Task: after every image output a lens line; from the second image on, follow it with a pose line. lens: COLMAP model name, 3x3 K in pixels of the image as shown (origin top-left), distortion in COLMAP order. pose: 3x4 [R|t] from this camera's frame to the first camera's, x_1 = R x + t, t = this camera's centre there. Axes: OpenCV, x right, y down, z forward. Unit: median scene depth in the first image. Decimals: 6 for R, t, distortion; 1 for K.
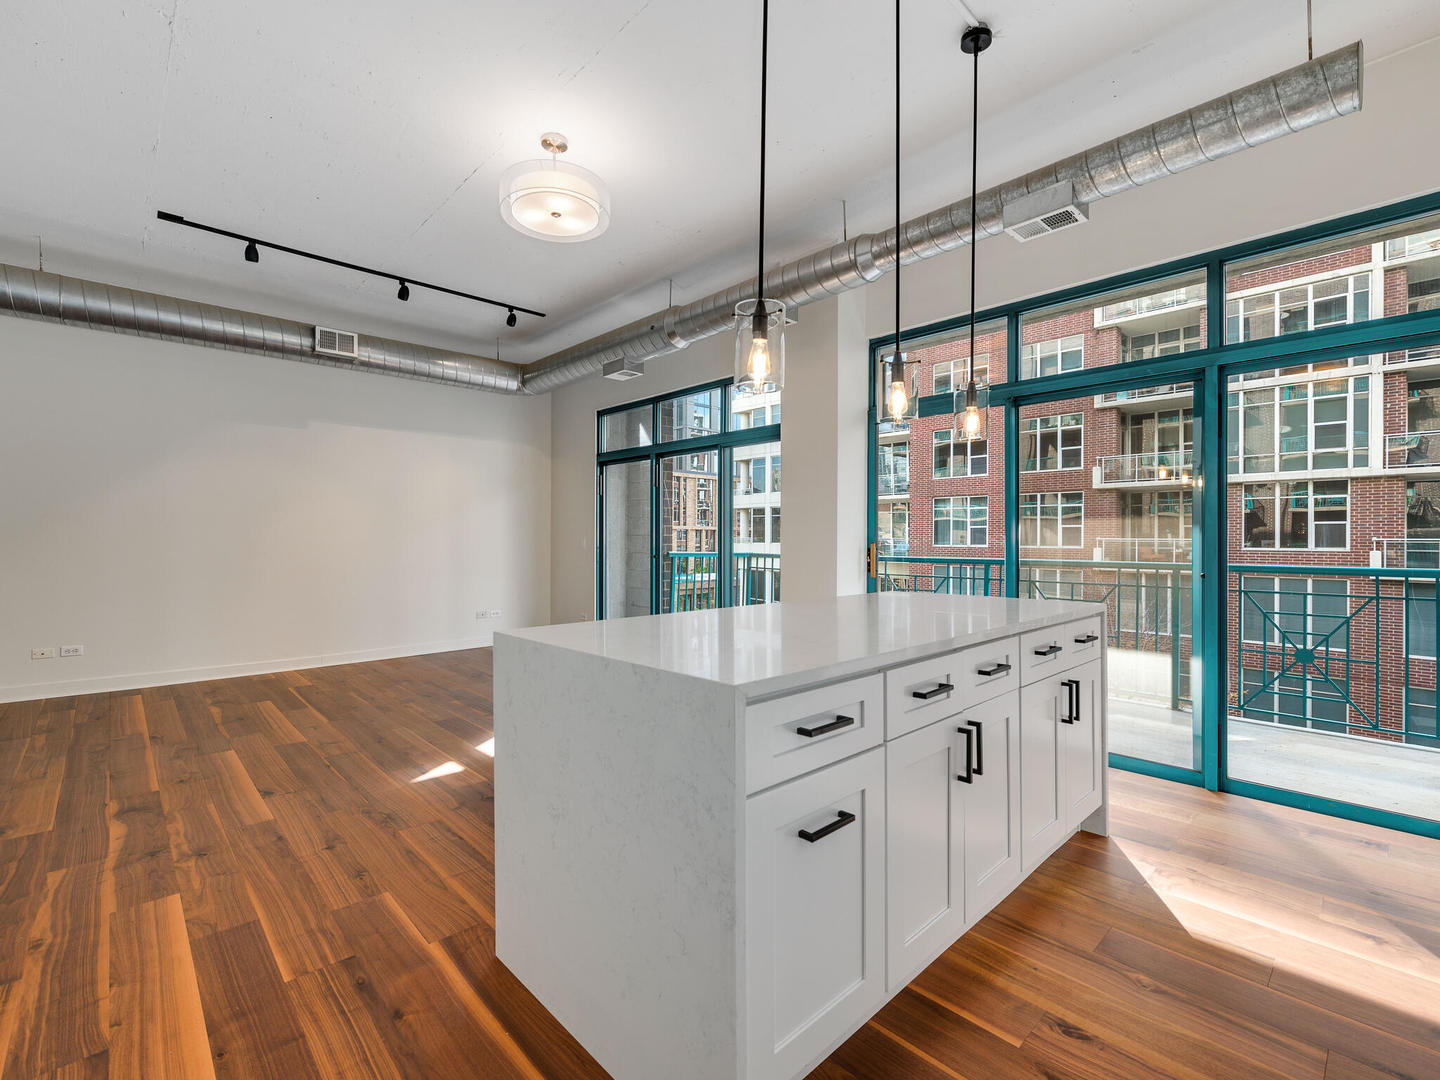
lens RADIAL K [[645.7, 0, 720.0], [0, 645.7, 540.0], [0, 0, 1]] dist [0.002377, 0.001209]
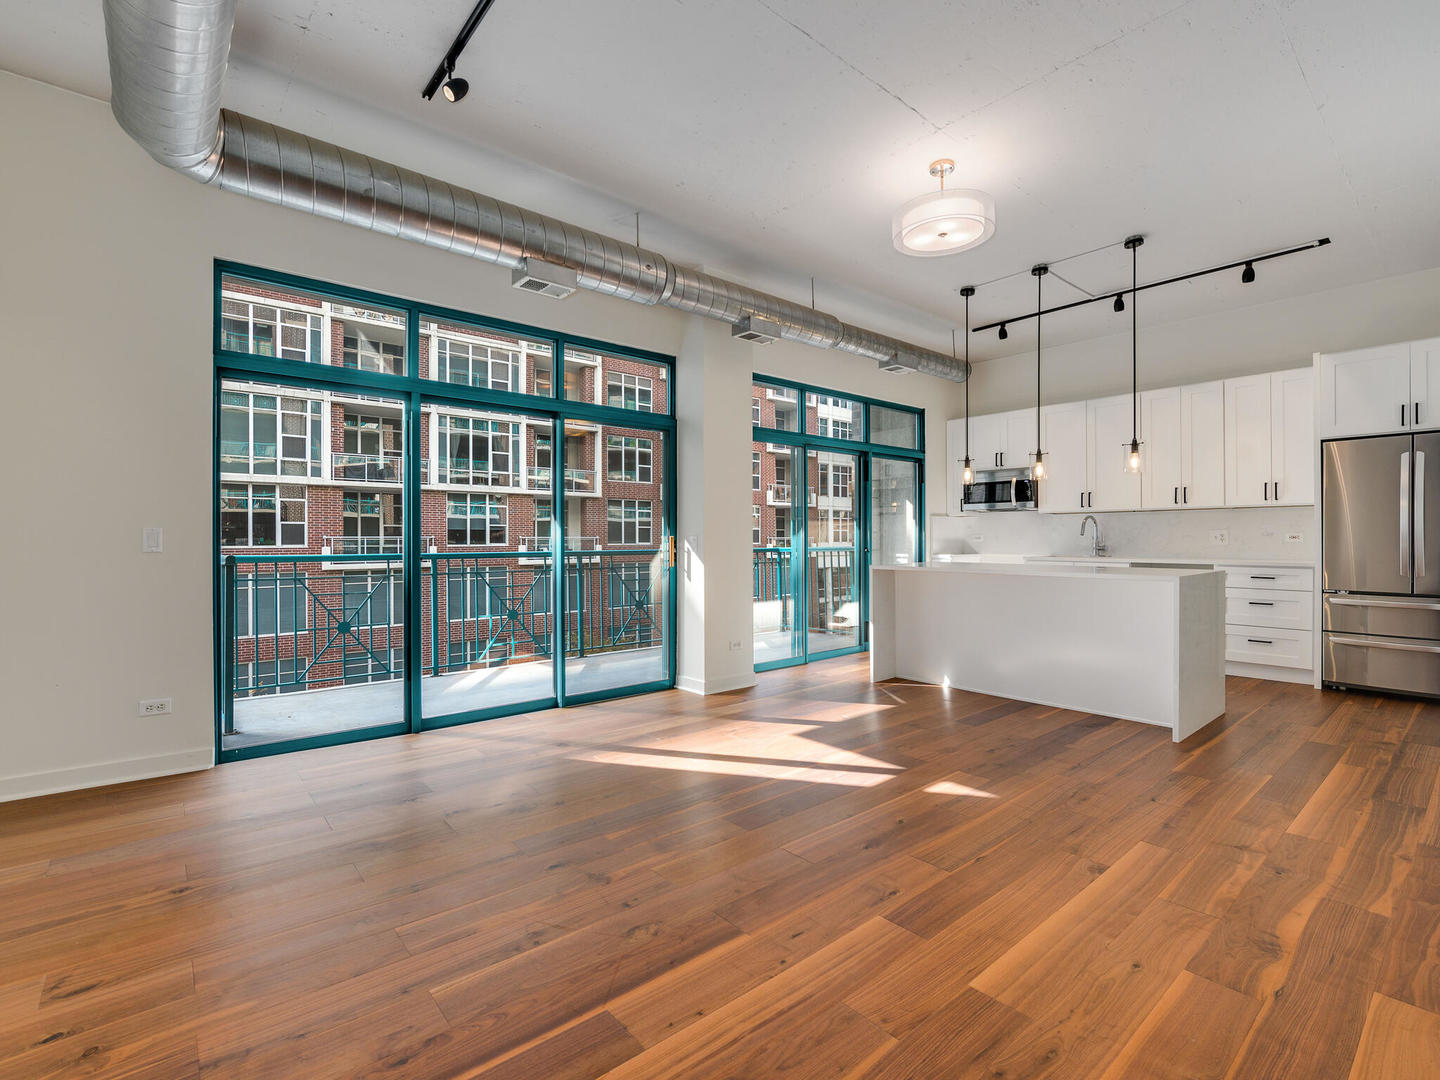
lens RADIAL K [[669.8, 0, 720.0], [0, 669.8, 540.0], [0, 0, 1]] dist [-0.000970, -0.001093]
pose [[0.052170, -0.003125, 0.998633, -1.168283], [0.003022, 0.999991, 0.002972, 0.012241], [-0.998634, 0.002863, 0.052179, 1.094616]]
